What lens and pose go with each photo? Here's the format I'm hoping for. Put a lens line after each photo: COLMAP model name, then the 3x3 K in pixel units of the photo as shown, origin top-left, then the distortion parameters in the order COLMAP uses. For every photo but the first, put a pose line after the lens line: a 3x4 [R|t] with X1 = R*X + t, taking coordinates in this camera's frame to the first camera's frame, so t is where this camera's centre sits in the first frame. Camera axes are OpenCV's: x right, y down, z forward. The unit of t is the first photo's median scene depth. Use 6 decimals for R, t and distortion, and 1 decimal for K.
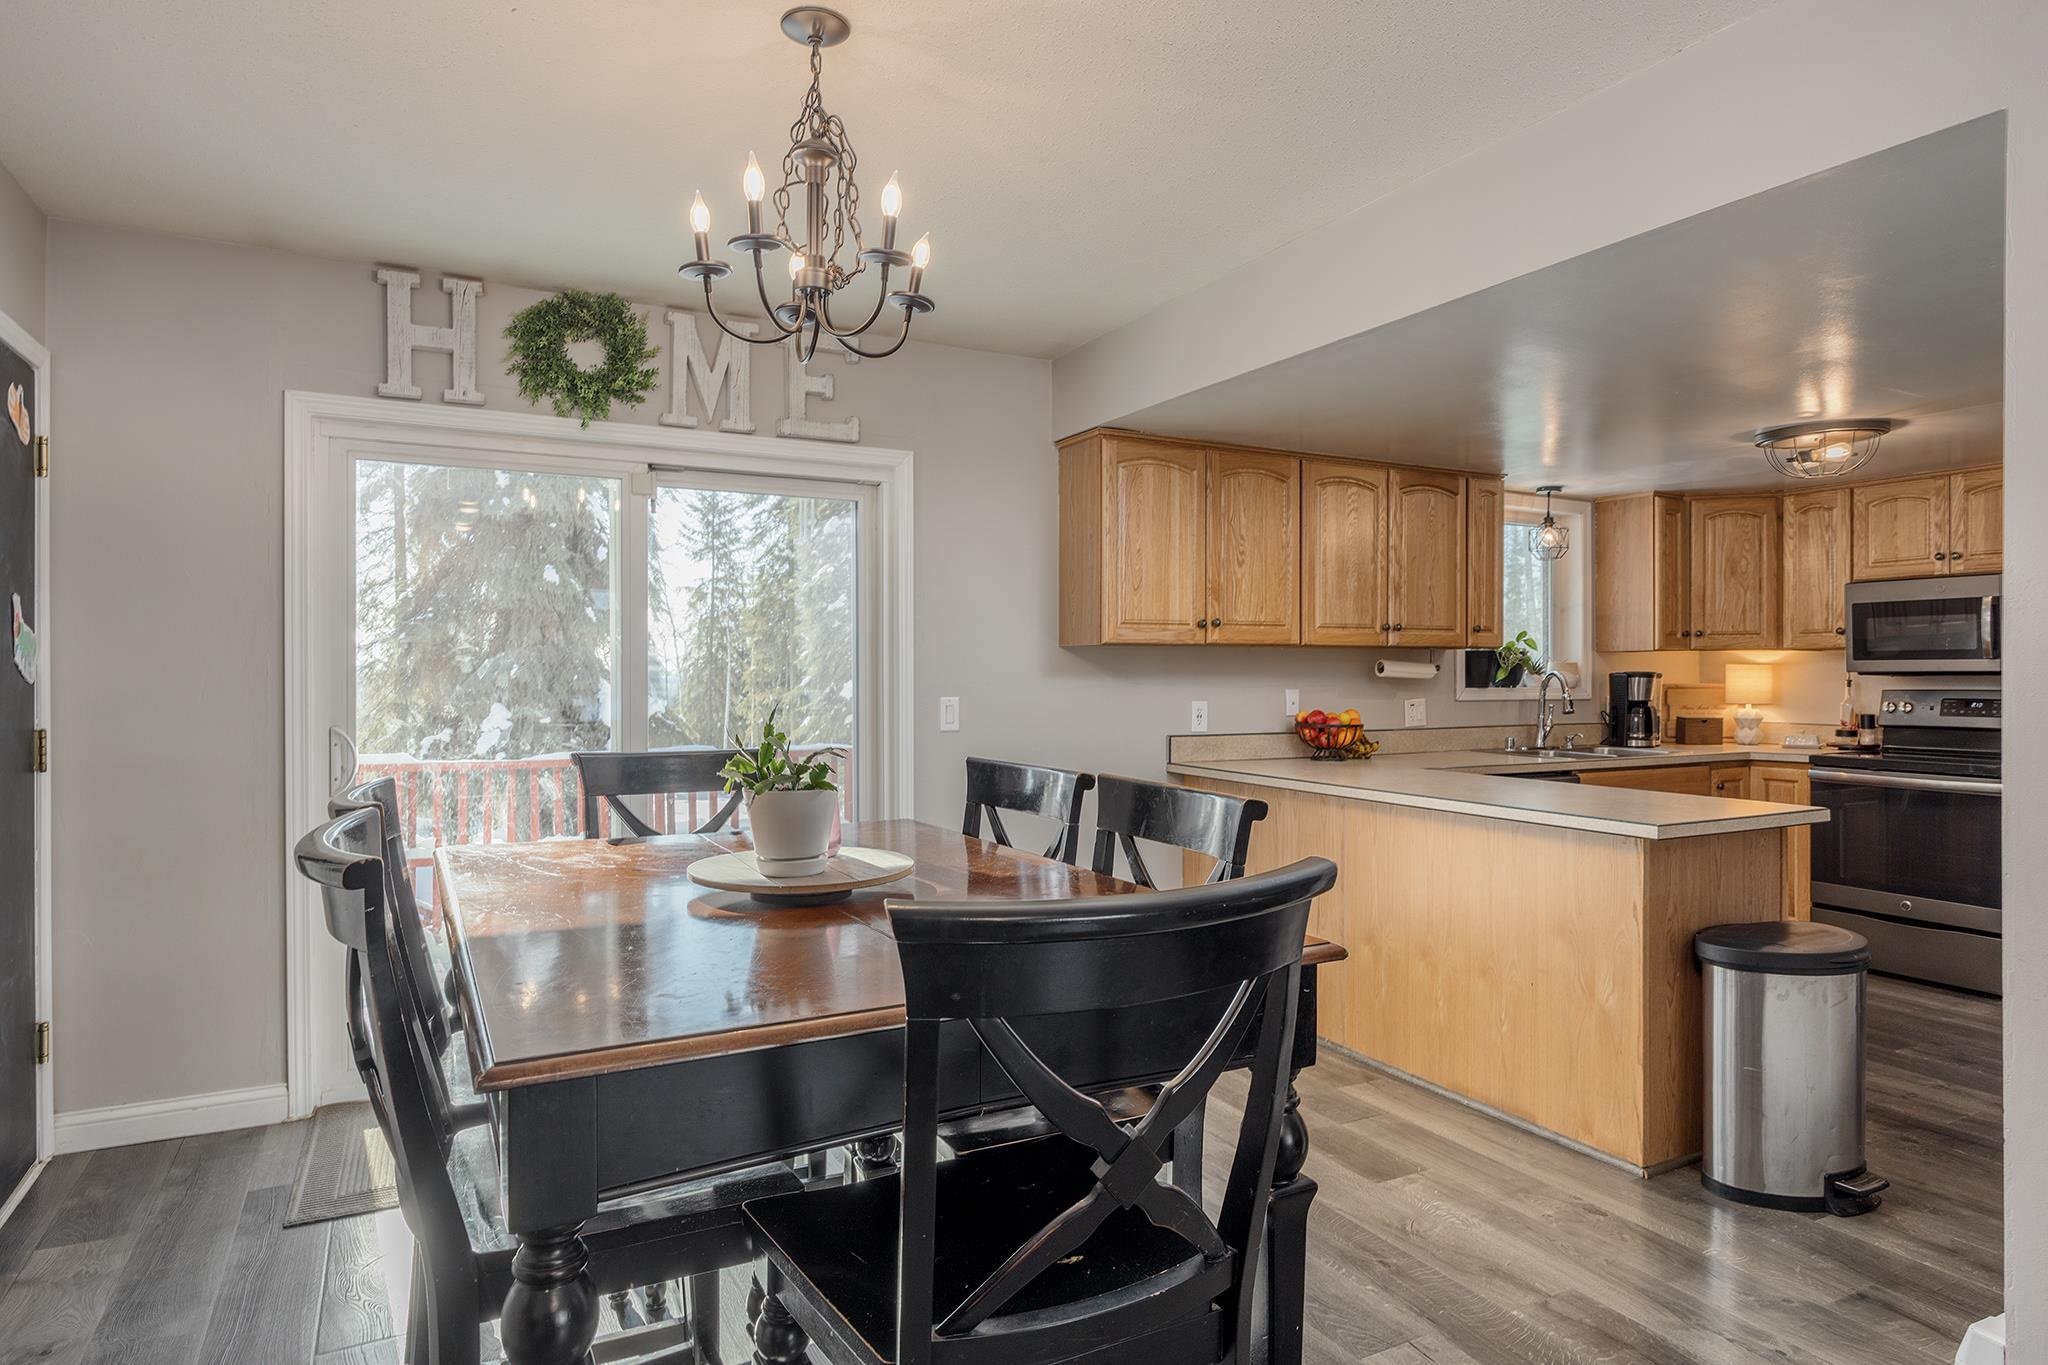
lens RADIAL K [[1144.9, 0, 1016.6], [0, 1144.9, 677.4], [0, 0, 1]] dist [-0.005972, -0.000291]
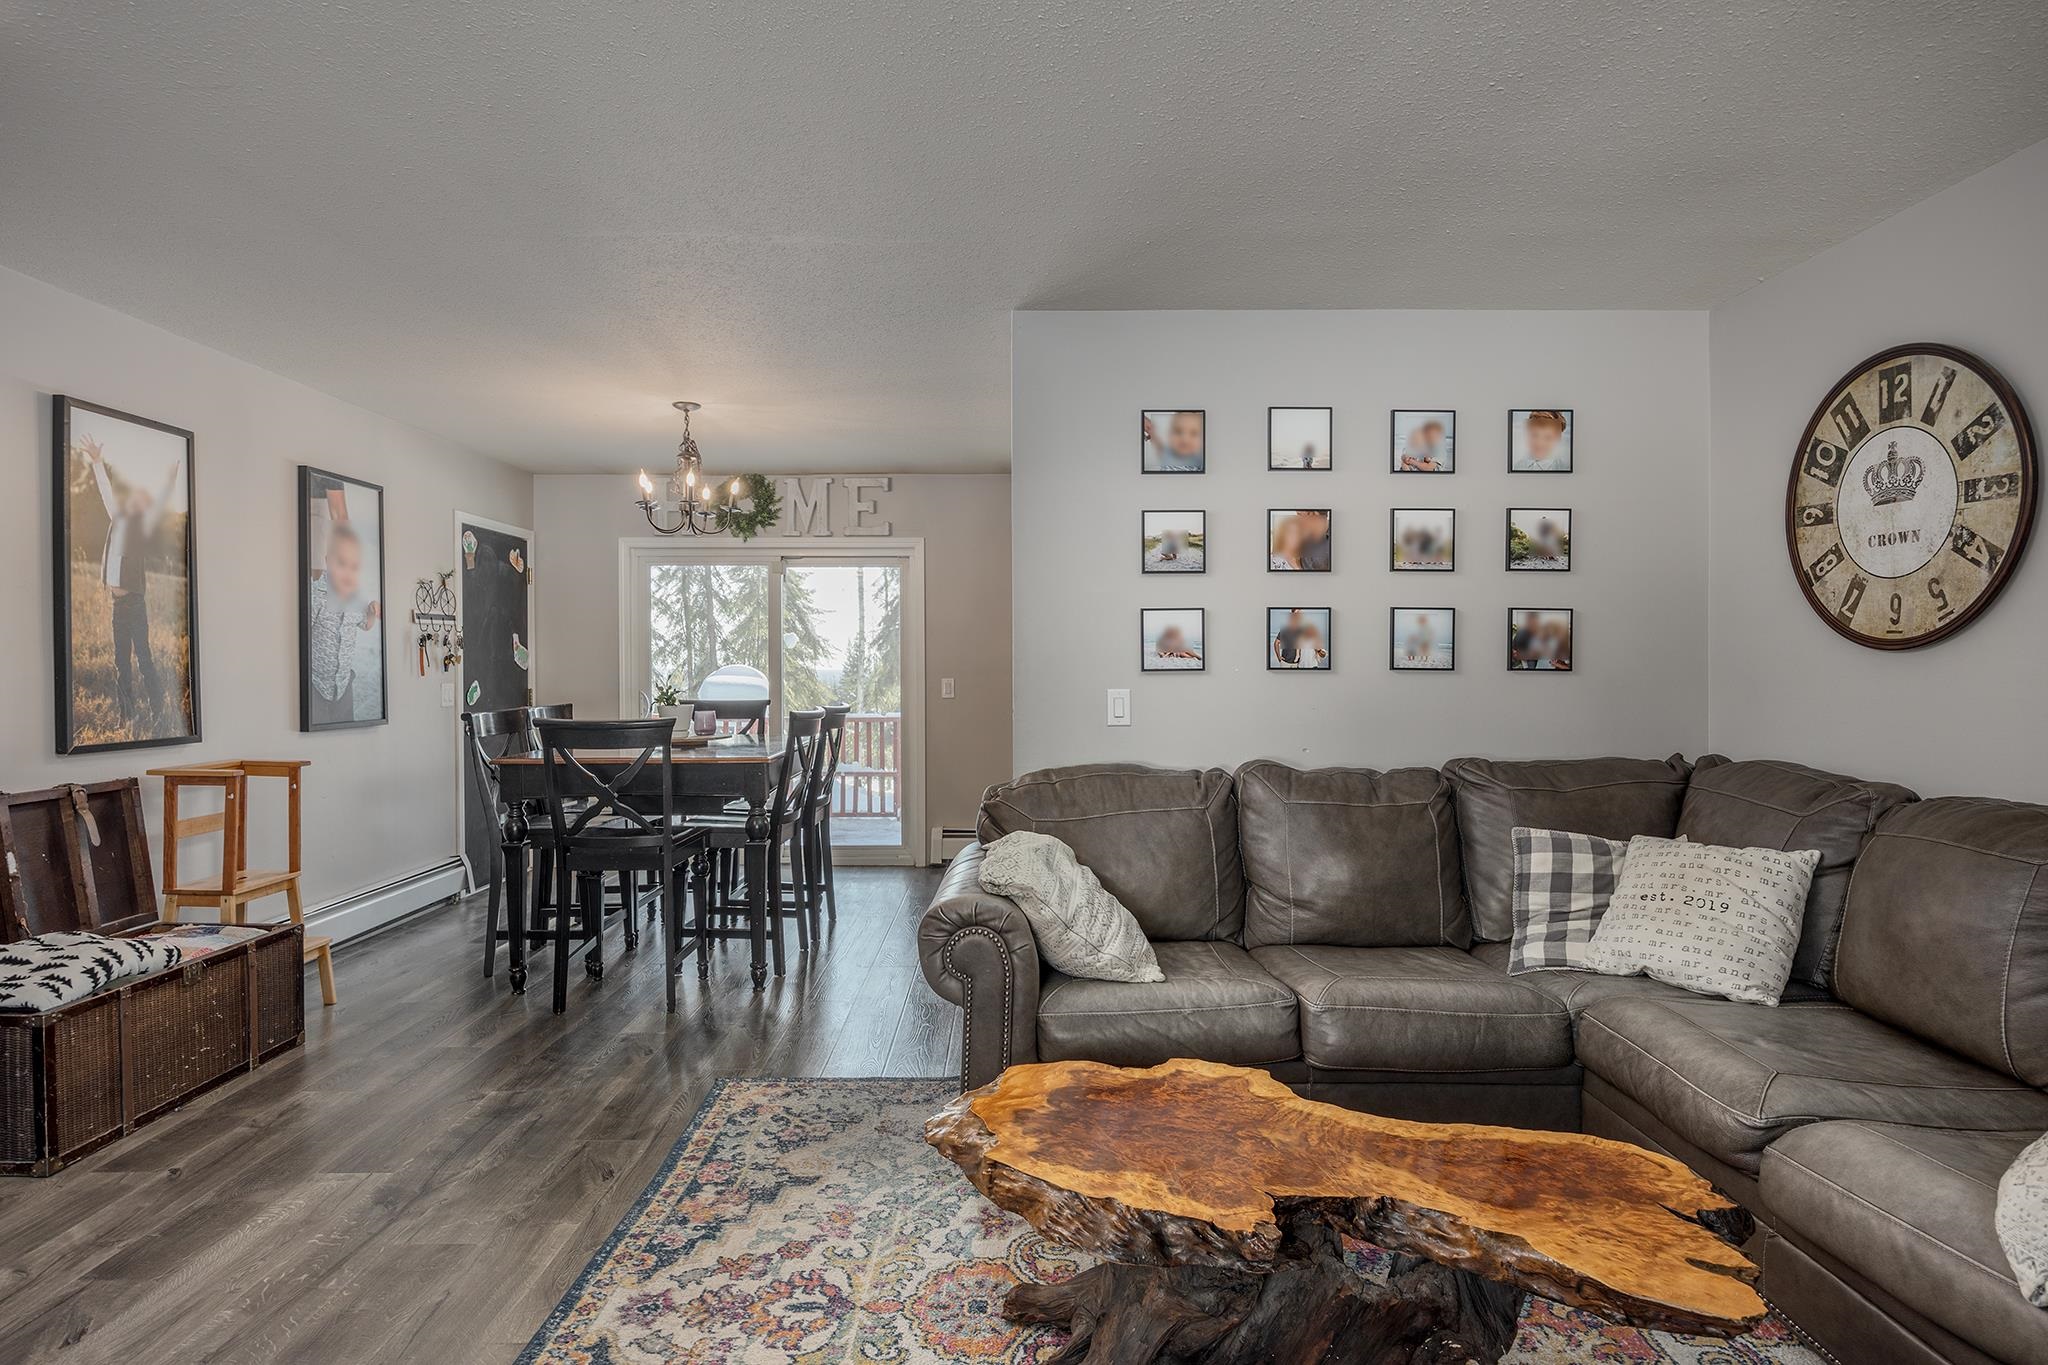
lens RADIAL K [[1093.7, 0, 1024.6], [0, 1093.7, 680.8], [0, 0, 1]] dist [-0.002560, -0.001190]
pose [[0.883384, 0.004326, -0.468629, 0.724138], [-0.001078, 0.999974, 0.007200, 0.006587], [0.468648, -0.005855, 0.883366, -0.347347]]
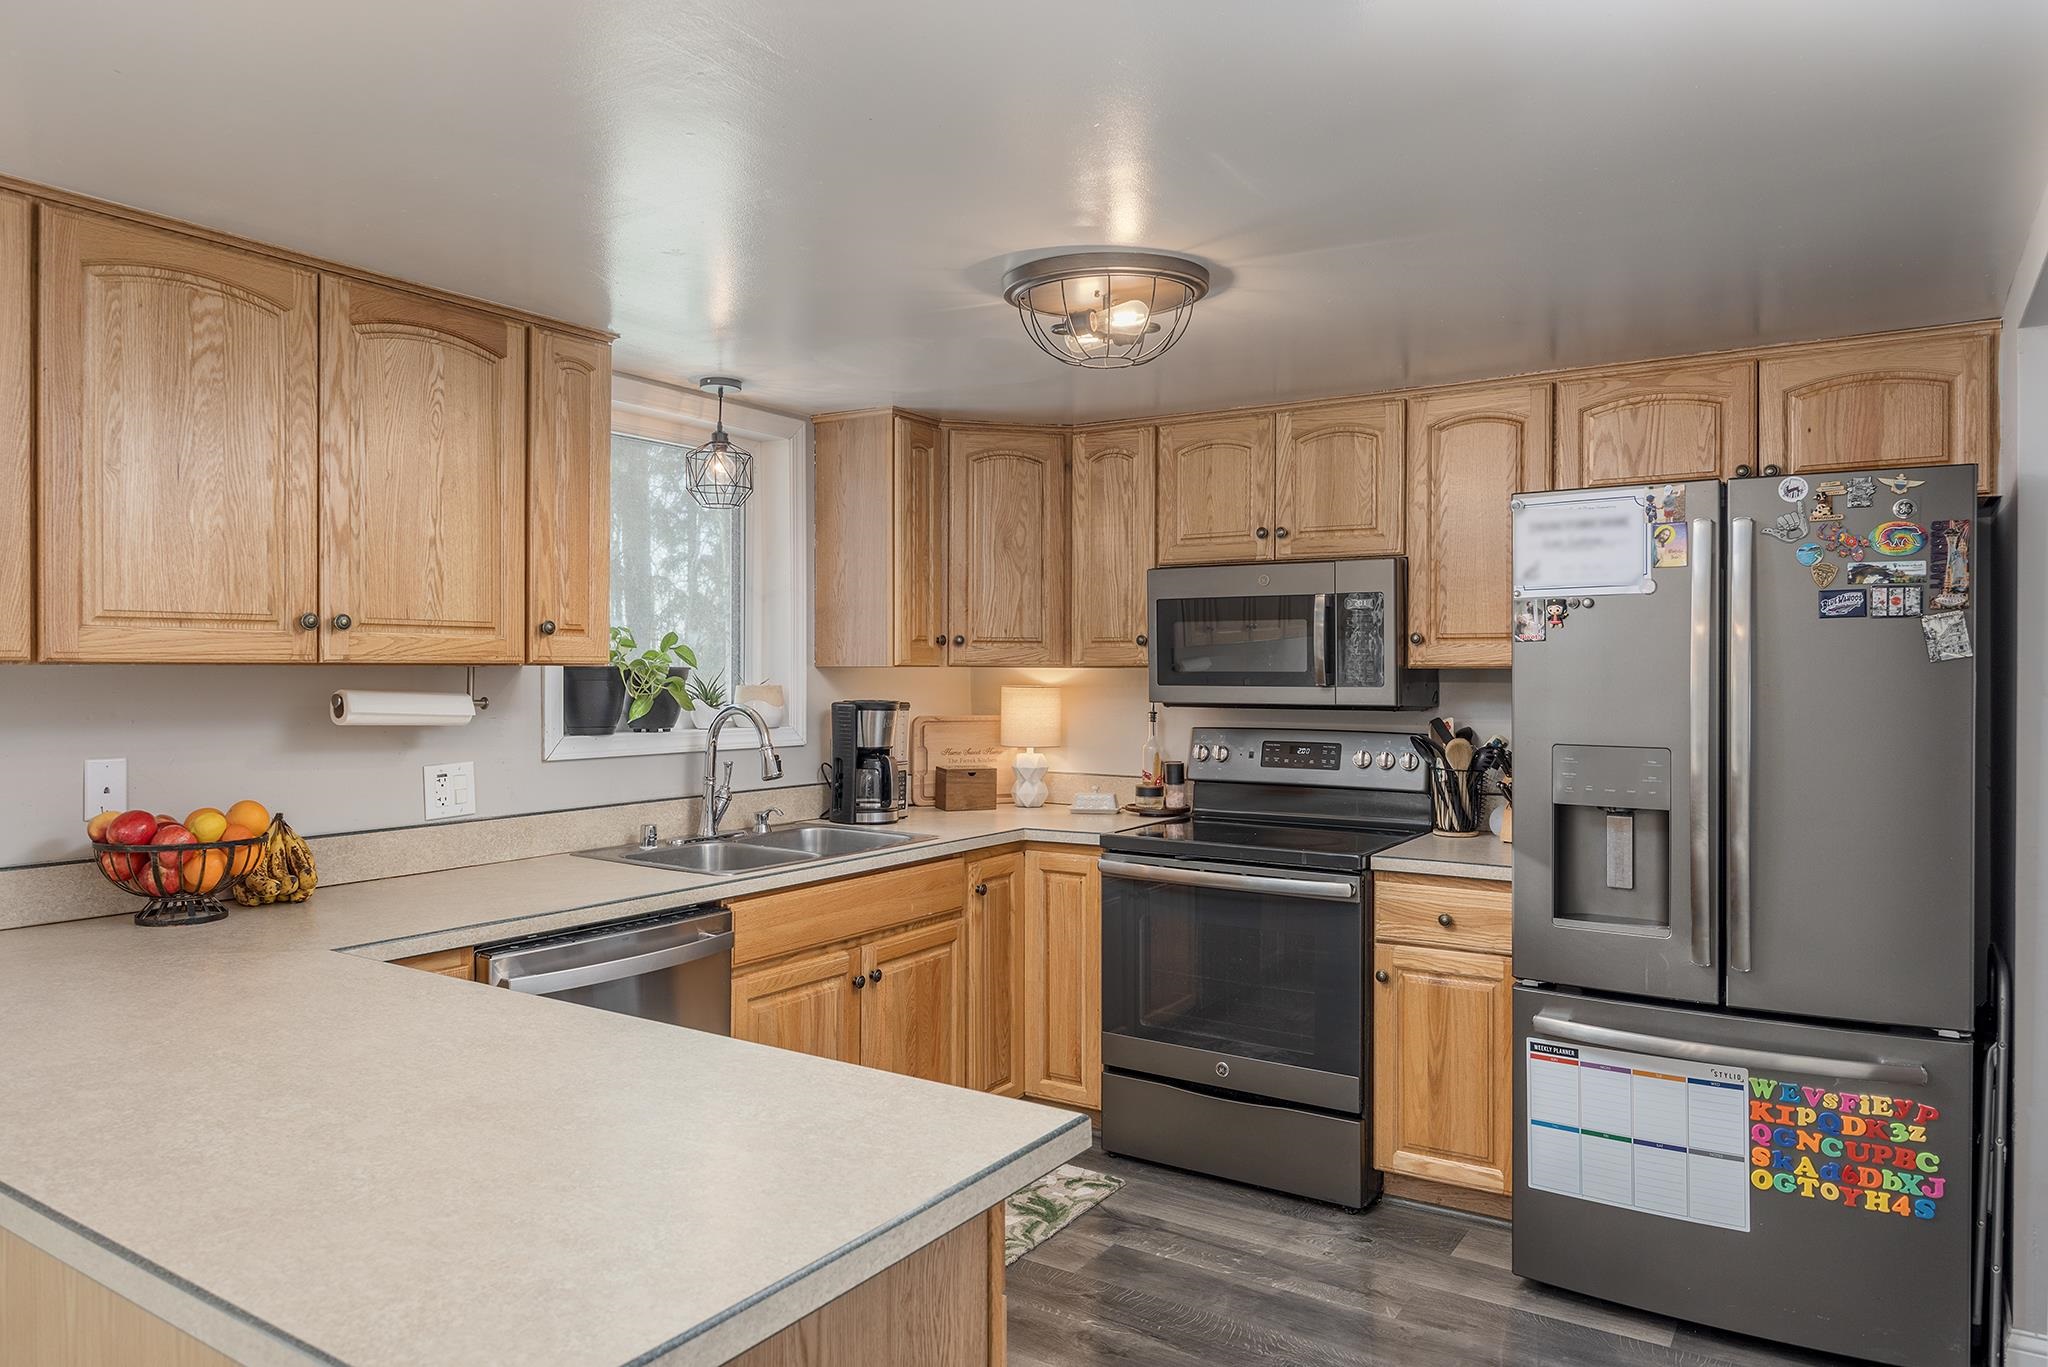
lens RADIAL K [[1337.6, 0, 1015.1], [0, 1337.6, 682.5], [0, 0, 1]] dist [-0.006576, -0.001268]
pose [[0.868431, -0.001612, 0.495807, 0.308018], [-0.001634, 0.999980, 0.006112, -0.023673], [-0.495807, -0.006118, 0.868411, 0.408762]]
